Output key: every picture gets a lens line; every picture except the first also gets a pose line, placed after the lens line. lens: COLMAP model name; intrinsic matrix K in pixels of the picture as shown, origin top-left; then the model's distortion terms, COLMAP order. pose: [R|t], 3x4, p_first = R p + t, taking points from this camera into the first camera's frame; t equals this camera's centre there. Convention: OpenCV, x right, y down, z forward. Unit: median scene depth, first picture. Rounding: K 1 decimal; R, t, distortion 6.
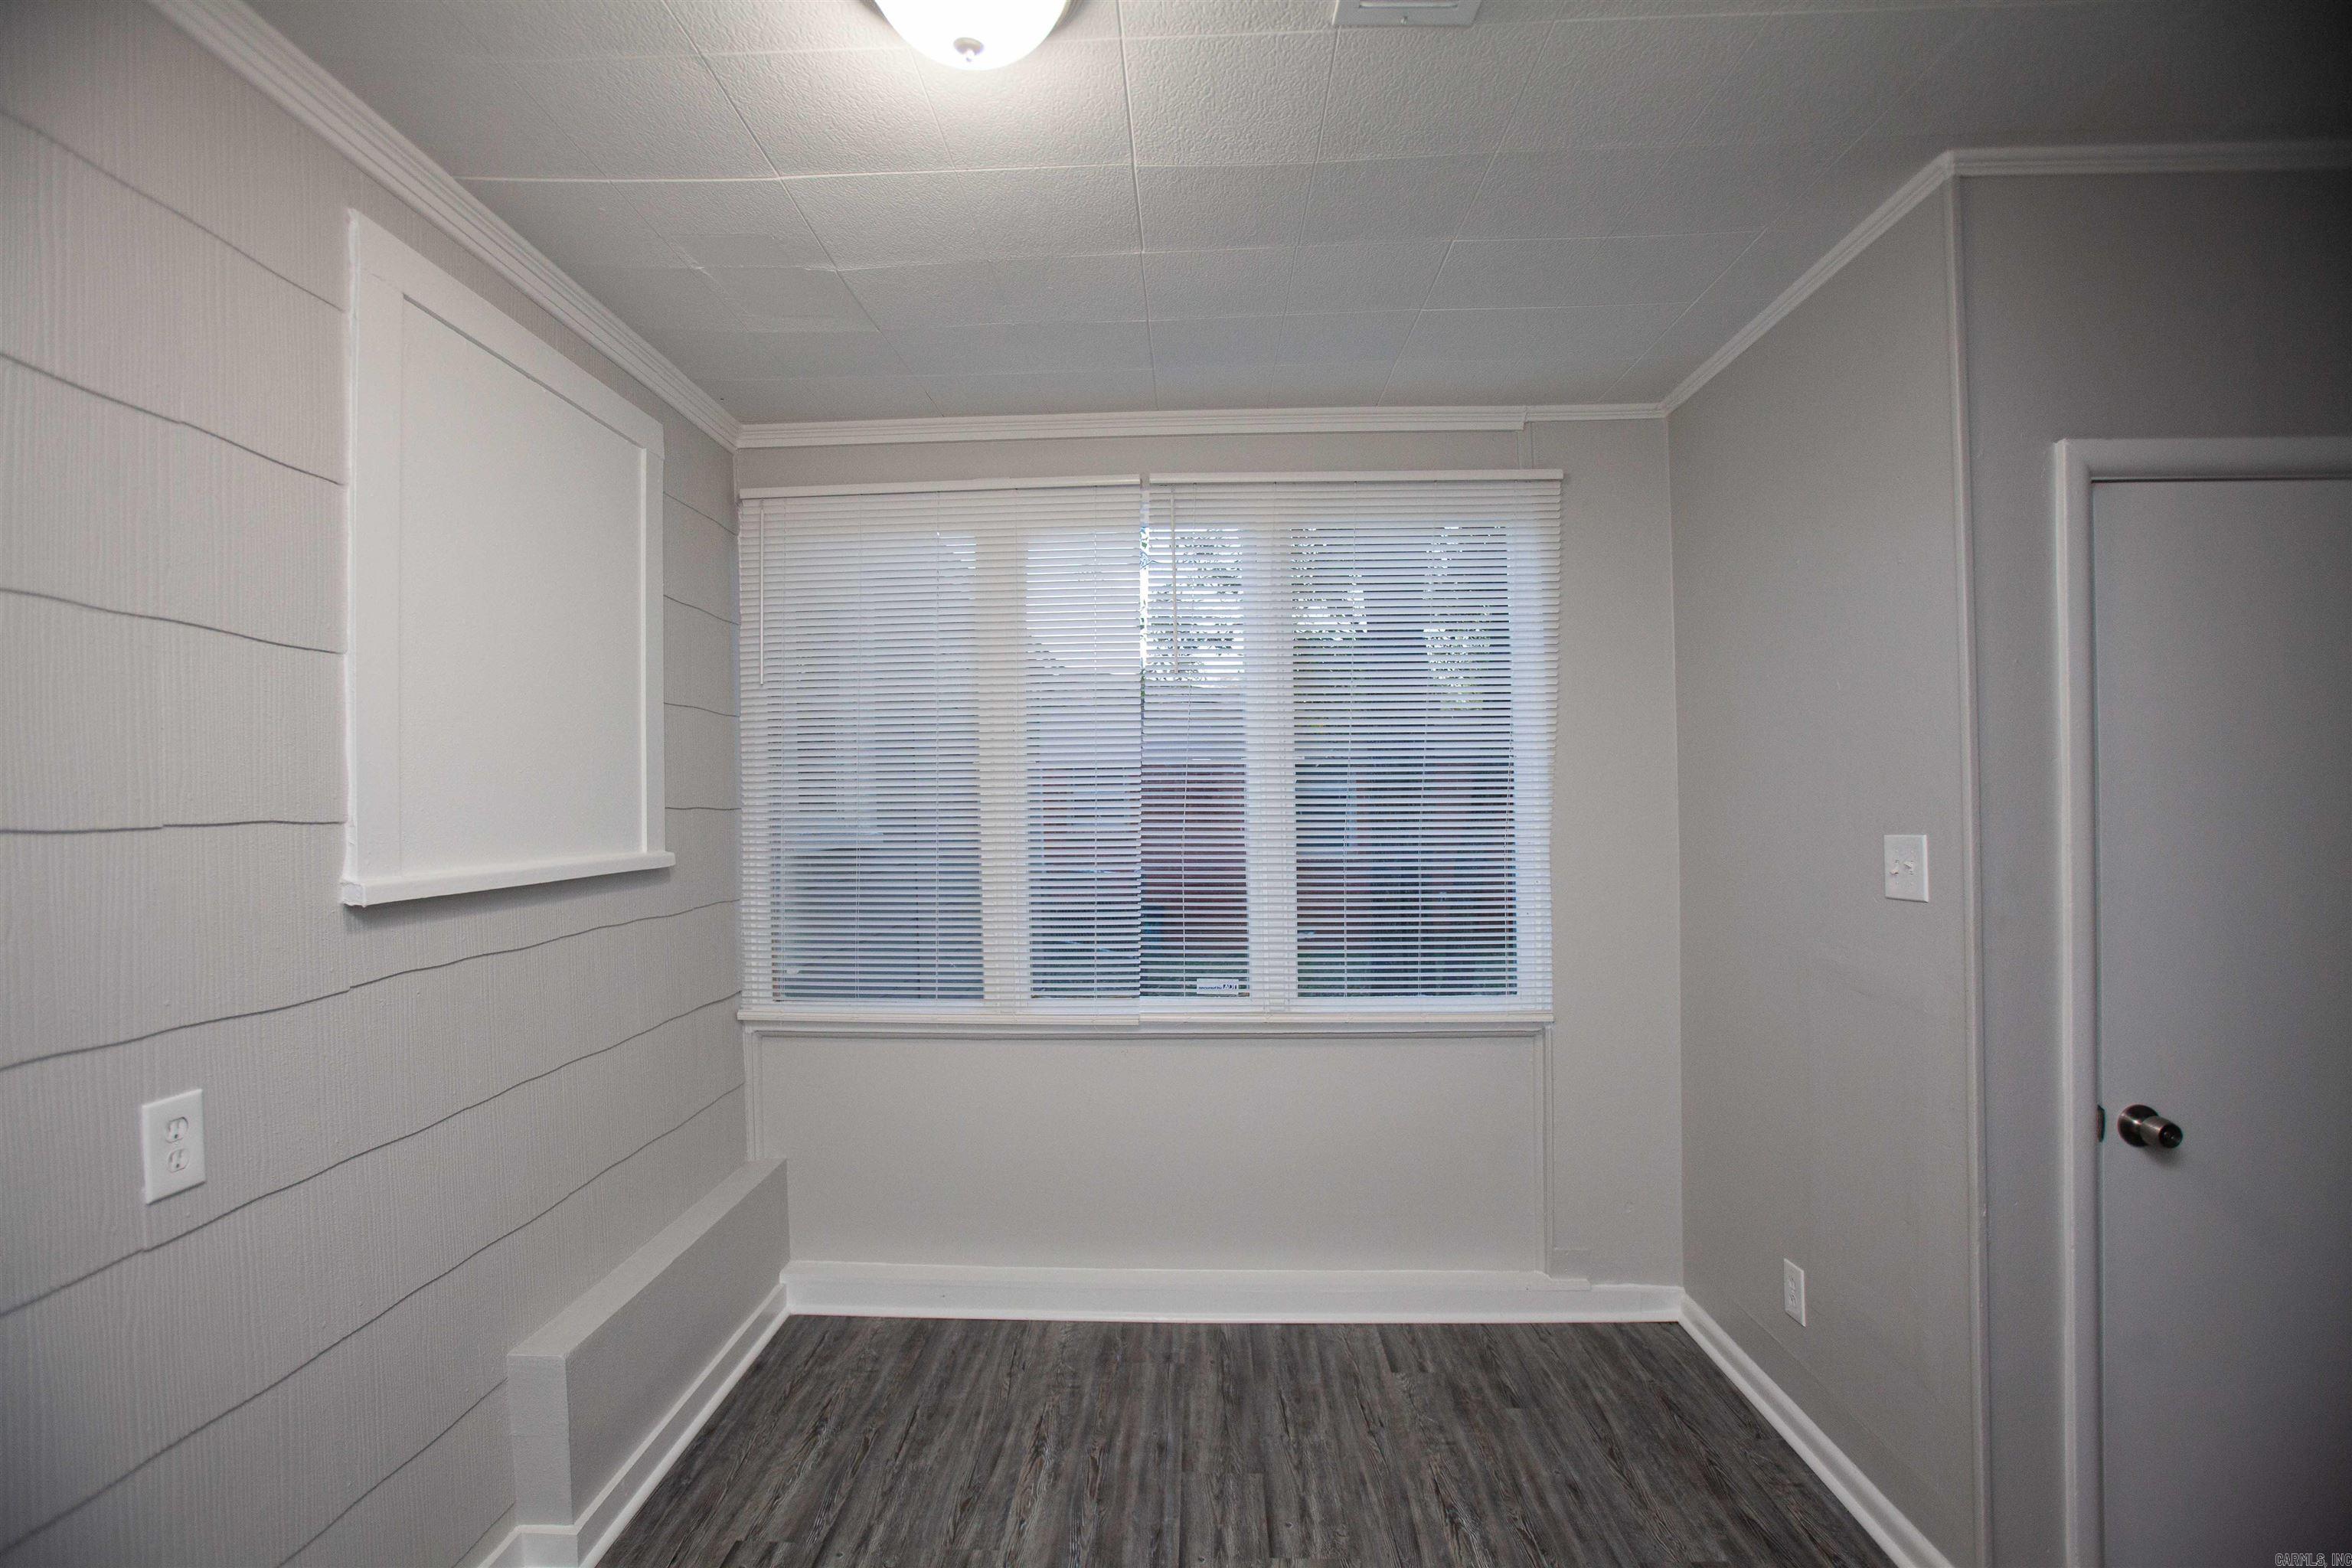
lens RADIAL K [[1095.8, 0, 1155.8], [0, 1095.8, 793.3], [0, 0, 1]] dist [-0.067267, 0.030682]
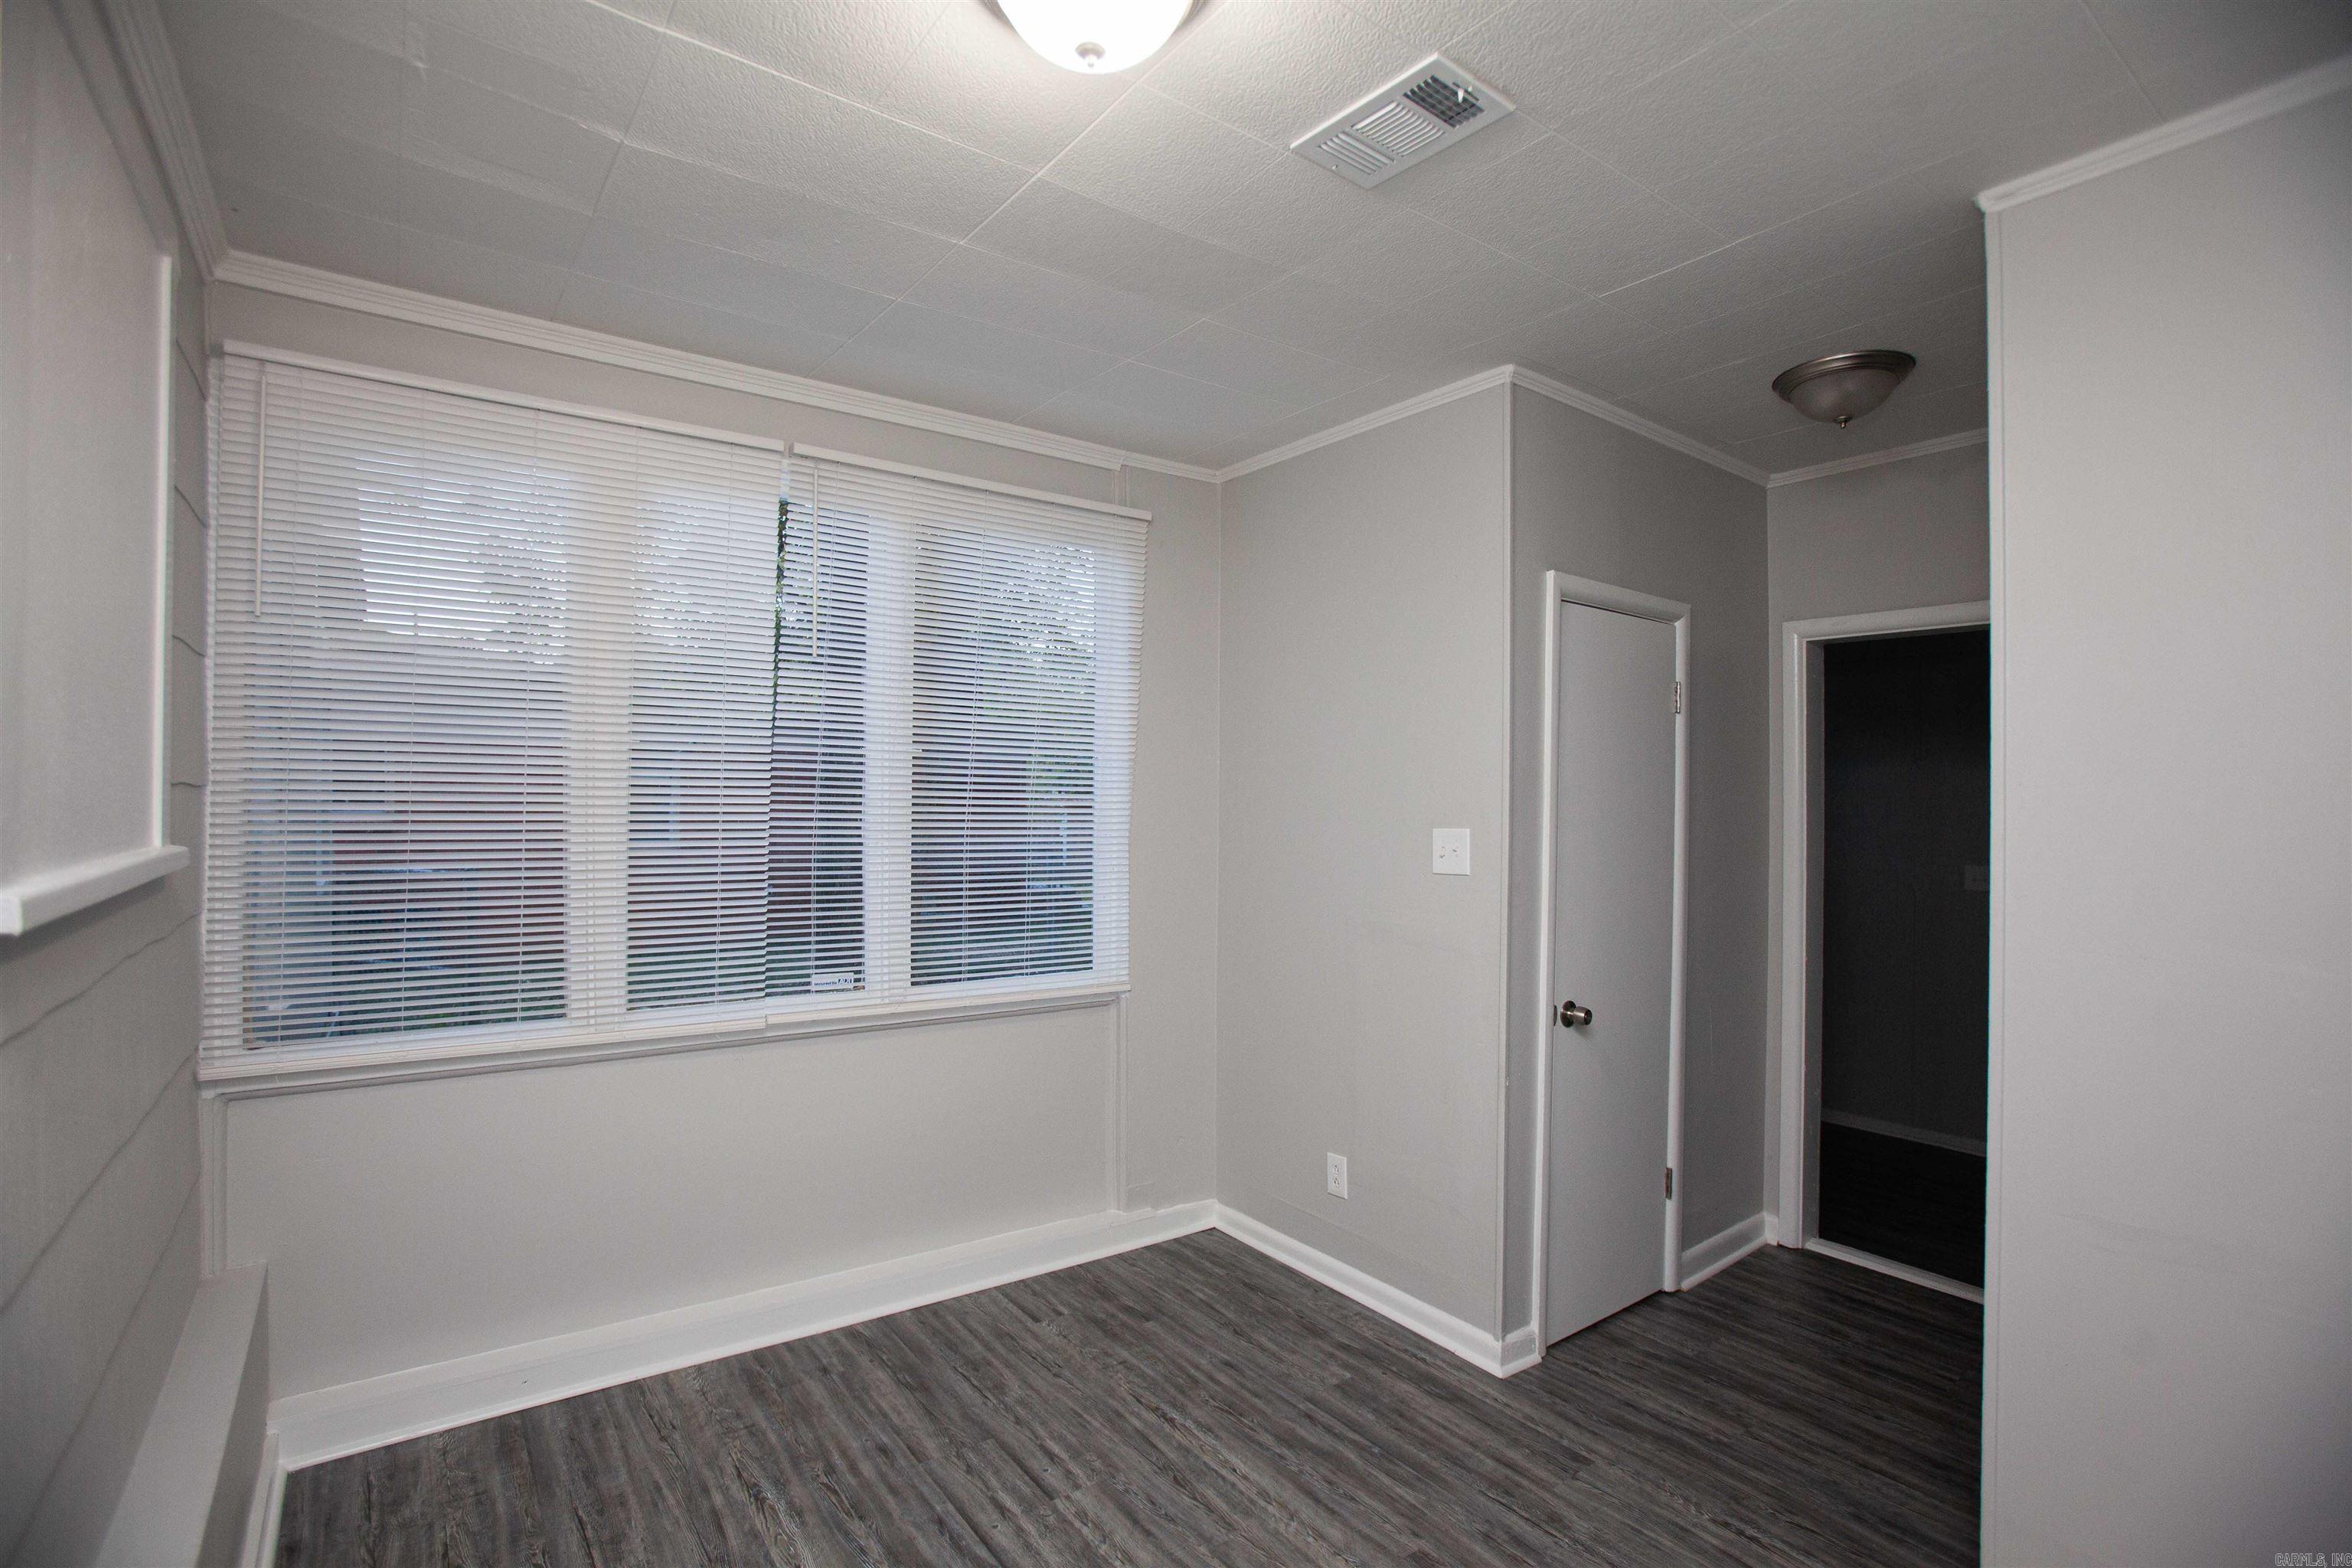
lens RADIAL K [[1097.0, 0, 1175.8], [0, 1097.0, 789.8], [0, 0, 1]] dist [-0.069040, 0.031254]
pose [[0.783504, 0.025324, 0.620870, -0.364619], [-0.027338, 0.999607, -0.006273, 0.004989], [-0.620785, -0.012059, 0.783888, 0.067628]]
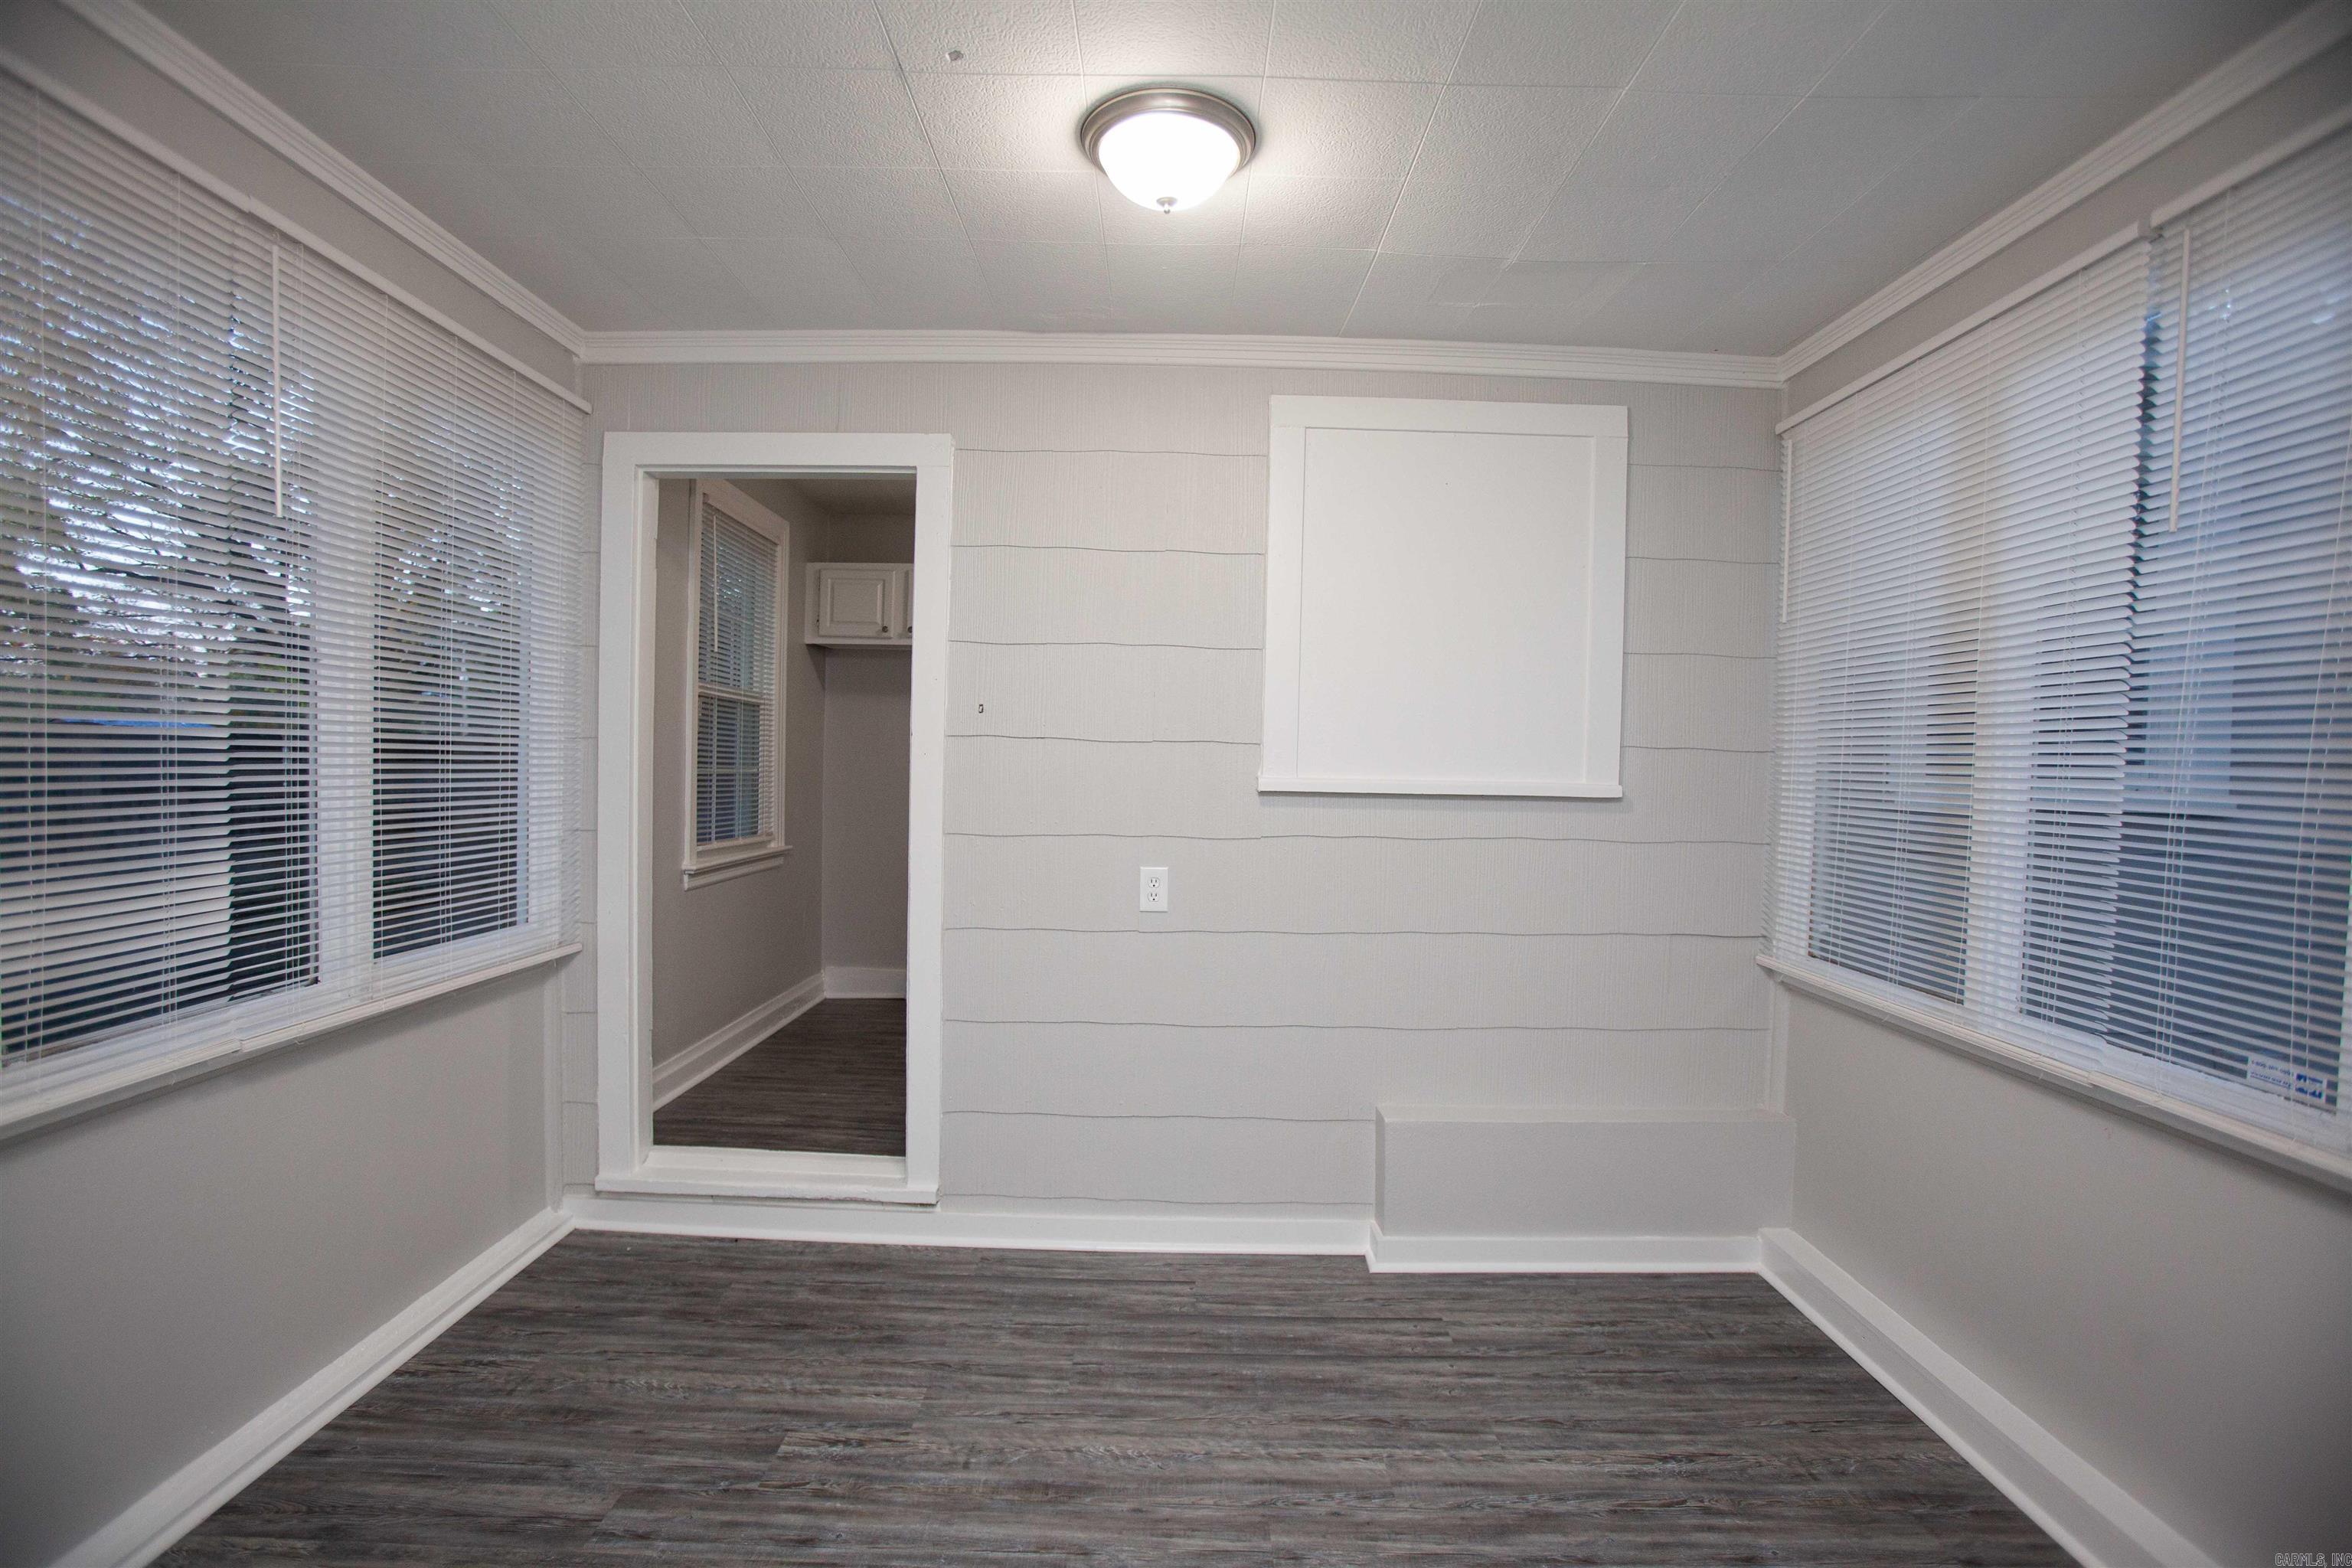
lens RADIAL K [[1097.0, 0, 1175.8], [0, 1097.0, 789.8], [0, 0, 1]] dist [-0.069040, 0.031254]
pose [[0.040801, 0.047055, -0.998059, 0.661800], [-0.014686, 0.998811, 0.046490, 0.011566], [0.999059, 0.012761, 0.041444, 0.481155]]
